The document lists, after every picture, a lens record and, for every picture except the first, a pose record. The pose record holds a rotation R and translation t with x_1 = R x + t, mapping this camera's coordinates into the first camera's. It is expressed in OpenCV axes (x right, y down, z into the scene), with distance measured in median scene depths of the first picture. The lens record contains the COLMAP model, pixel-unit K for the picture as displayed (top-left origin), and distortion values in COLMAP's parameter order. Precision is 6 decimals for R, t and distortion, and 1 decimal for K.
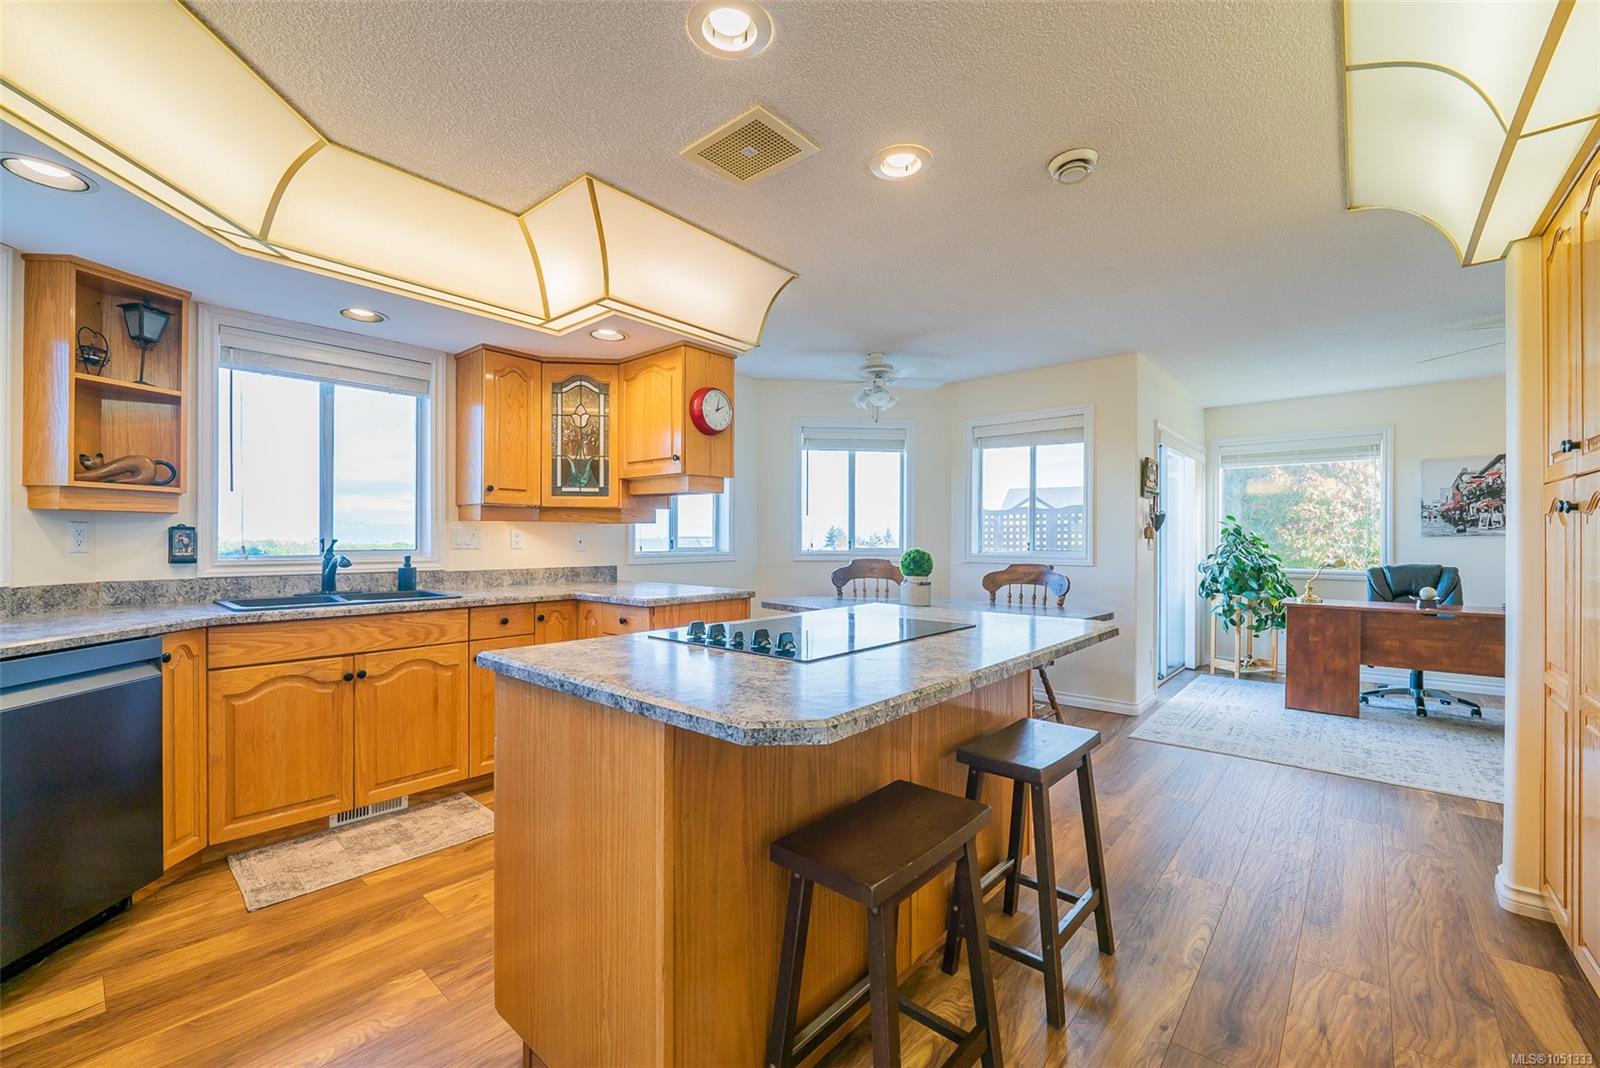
lens RADIAL K [[654.4, 0, 804.4], [0, 654.4, 541.7], [0, 0, 1]] dist [-0.004343, -0.001076]
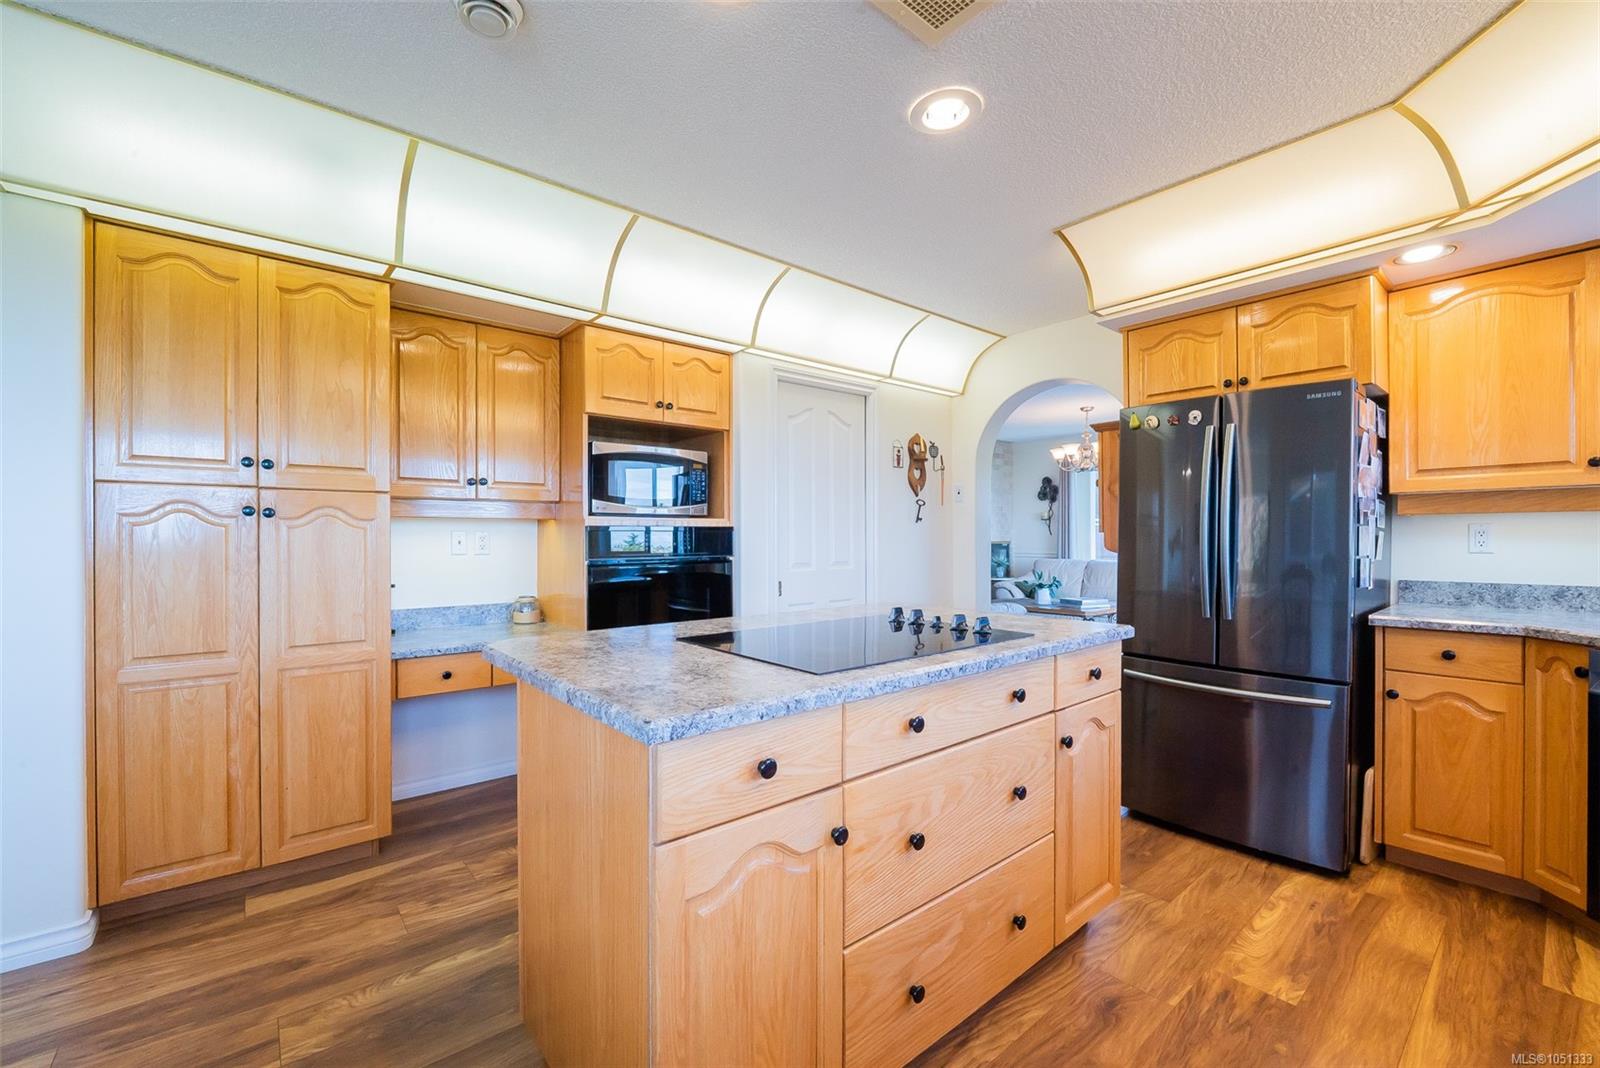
lens RADIAL K [[654.4, 0, 785.3], [0, 654.4, 542.6], [0, 0, 1]] dist [-0.004343, -0.001076]
pose [[-0.988246, -0.004424, 0.152810, -0.006567], [-0.002347, 0.999902, 0.013767, -0.010619], [-0.152856, 0.013246, -0.988160, 1.583969]]
